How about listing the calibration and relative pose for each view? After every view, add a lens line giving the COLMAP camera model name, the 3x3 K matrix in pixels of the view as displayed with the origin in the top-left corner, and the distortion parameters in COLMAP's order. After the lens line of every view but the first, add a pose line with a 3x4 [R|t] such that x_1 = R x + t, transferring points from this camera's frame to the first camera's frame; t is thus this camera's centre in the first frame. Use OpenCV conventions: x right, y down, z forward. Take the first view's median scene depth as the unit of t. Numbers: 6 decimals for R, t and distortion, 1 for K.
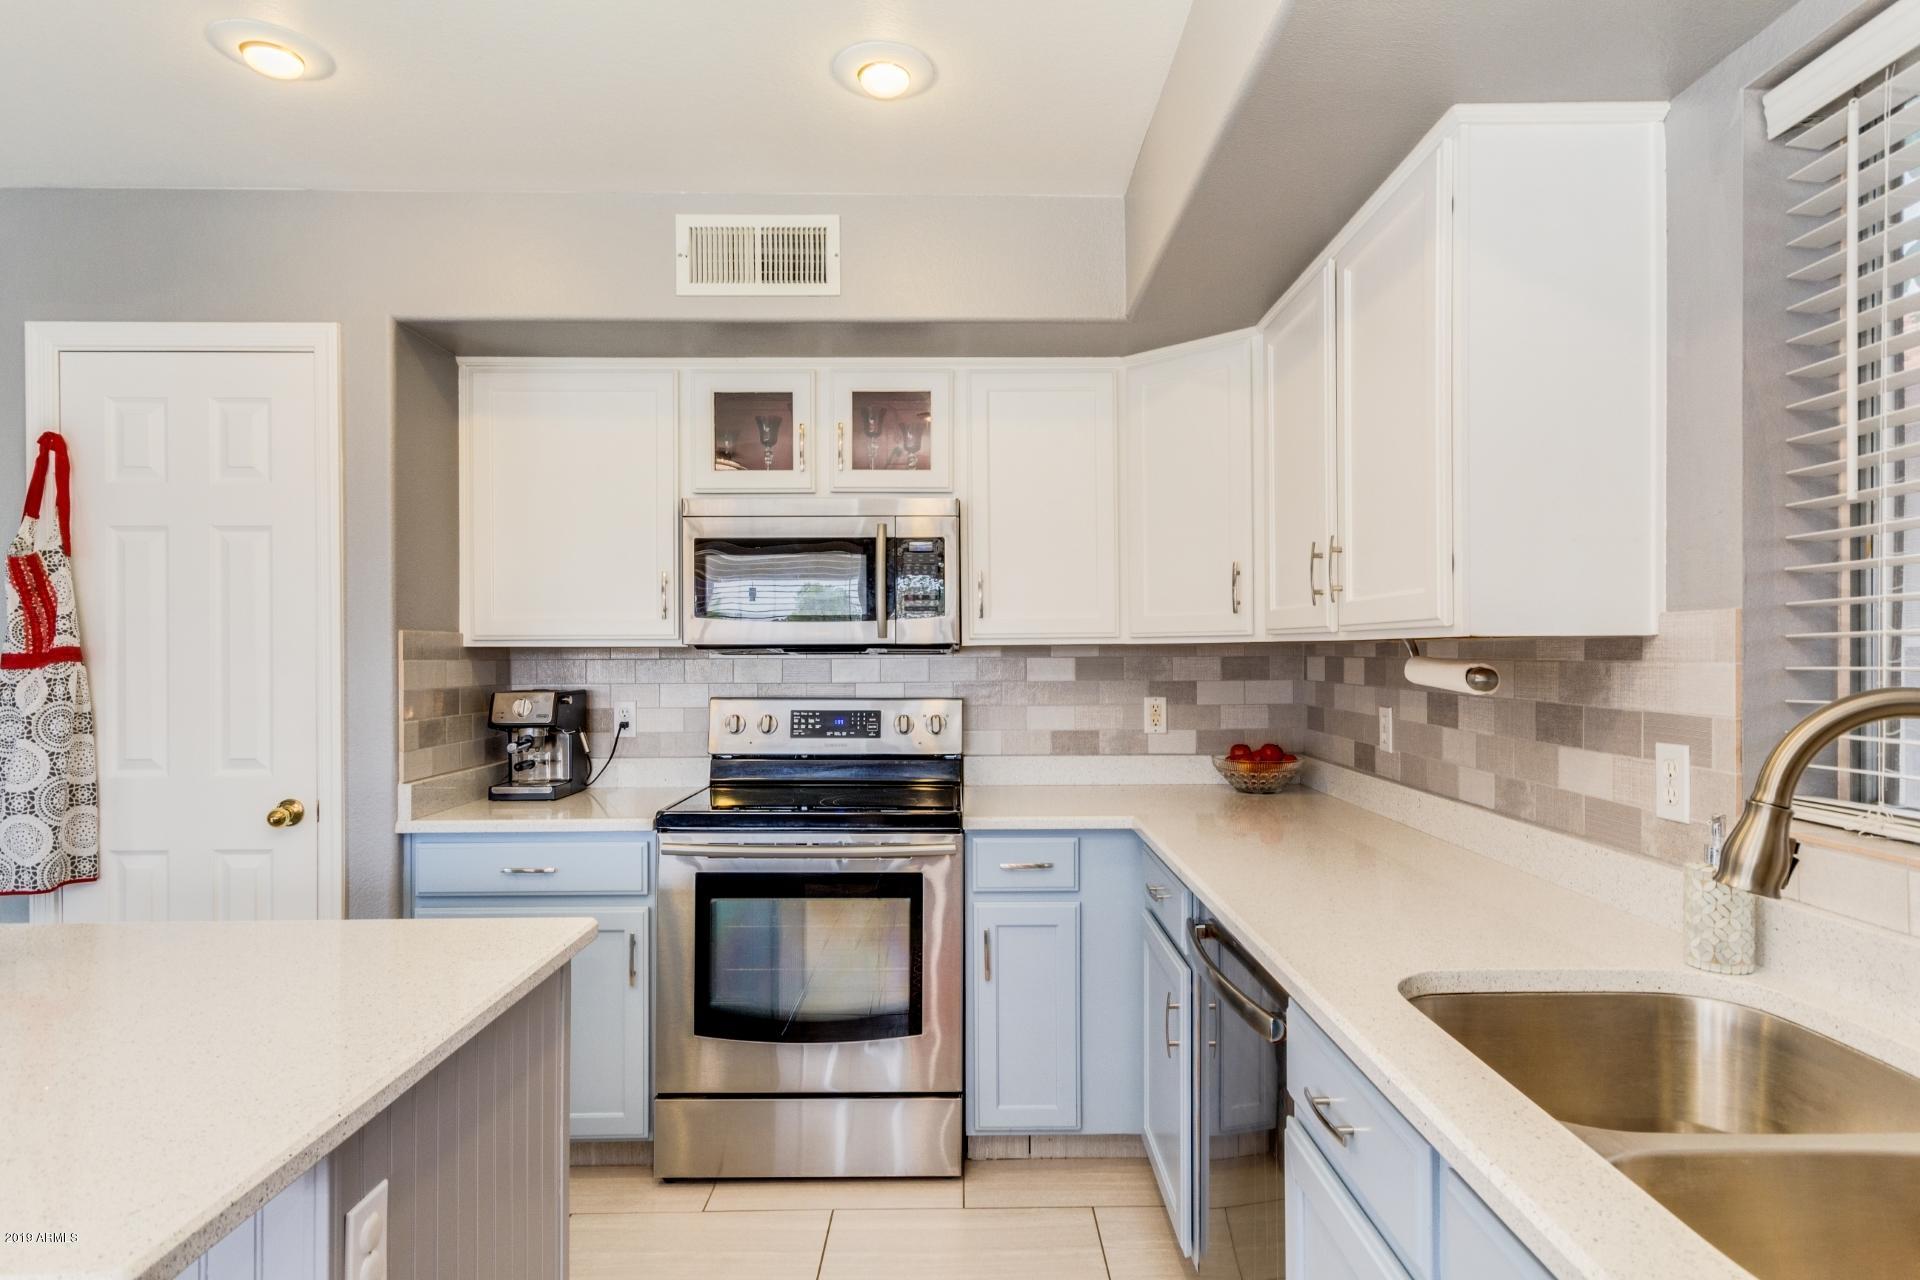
lens RADIAL K [[1049.6, 0, 963.3], [0, 1049.6, 652.8], [0, 0, 1]] dist [0.003437, 0.000093]
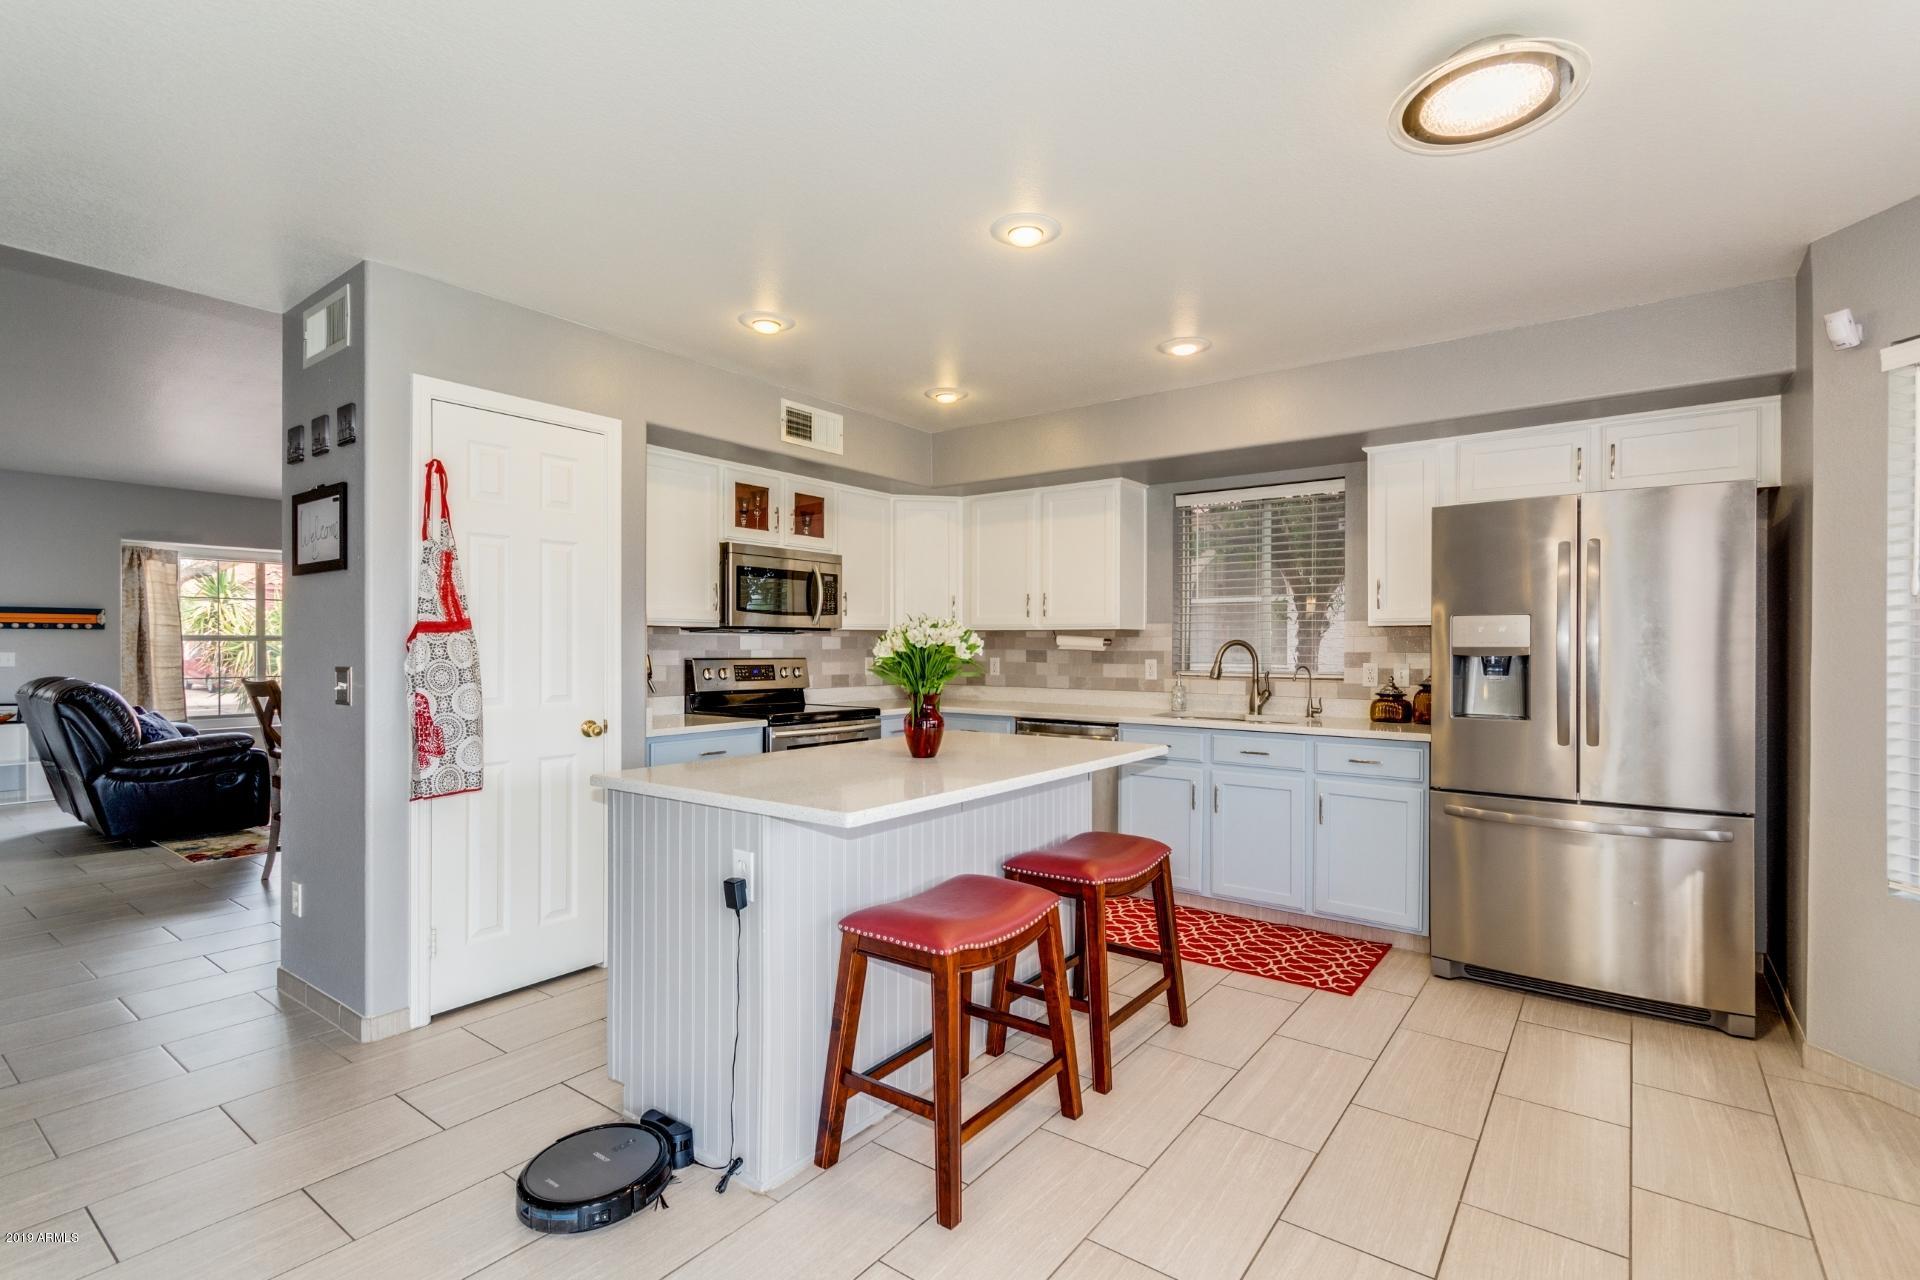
lens RADIAL K [[907.8, 0, 969.6], [0, 907.8, 646.3], [0, 0, 1]] dist [0.004319, 0.000651]
pose [[0.601223, 0.004493, 0.799068, -1.371162], [-0.004371, 0.999988, -0.002334, 0.030813], [-0.799069, -0.002089, 0.601235, -0.253858]]
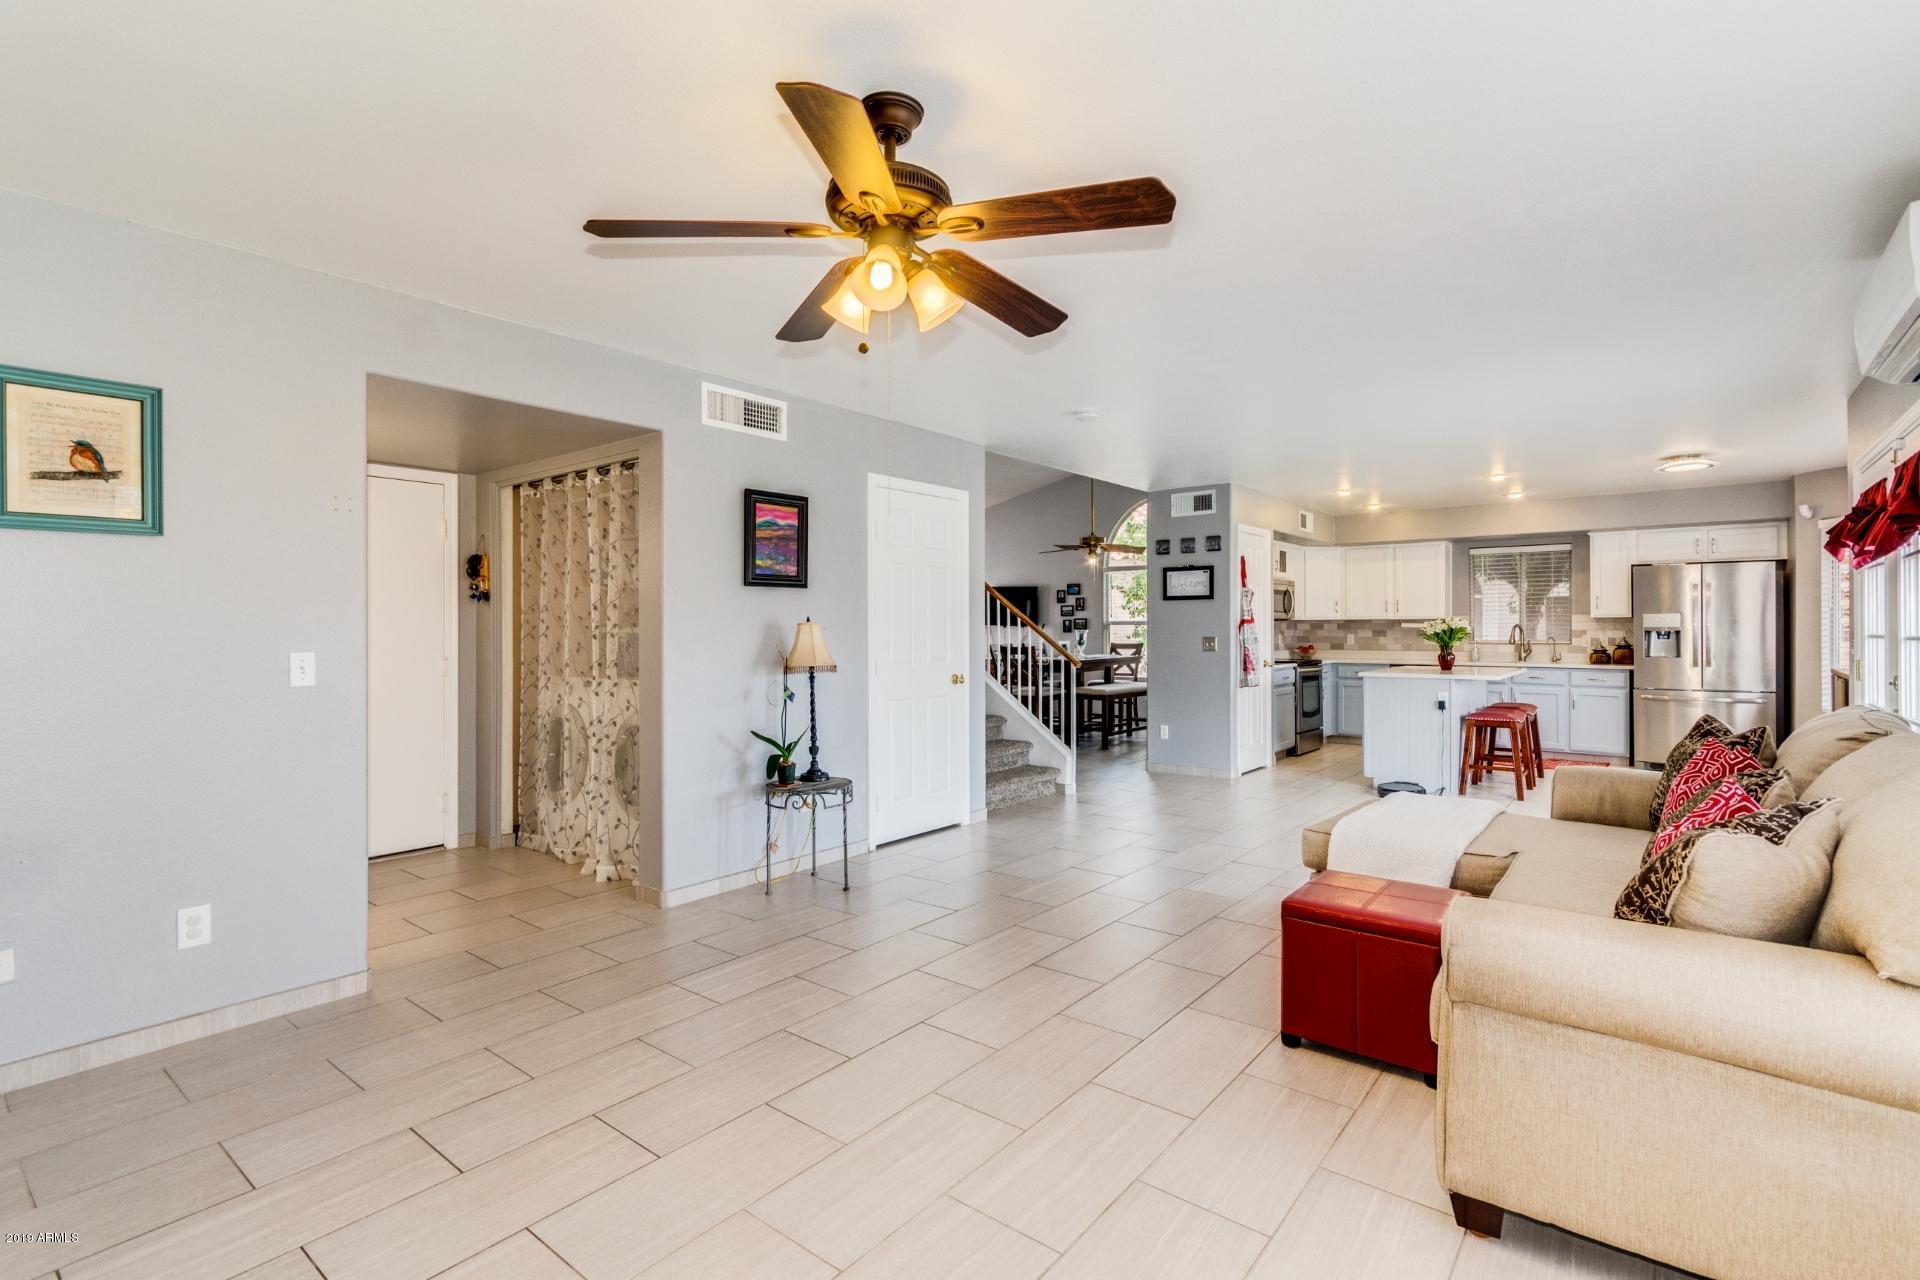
lens RADIAL K [[912.0, 0, 957.6], [0, 912.0, 629.6], [0, 0, 1]] dist [0.000487, -0.000039]
pose [[0.631533, 0.001231, 0.775348, -3.742926], [-0.000491, 0.999999, -0.001187, 0.038377], [-0.775349, 0.000369, 0.631533, -0.171351]]
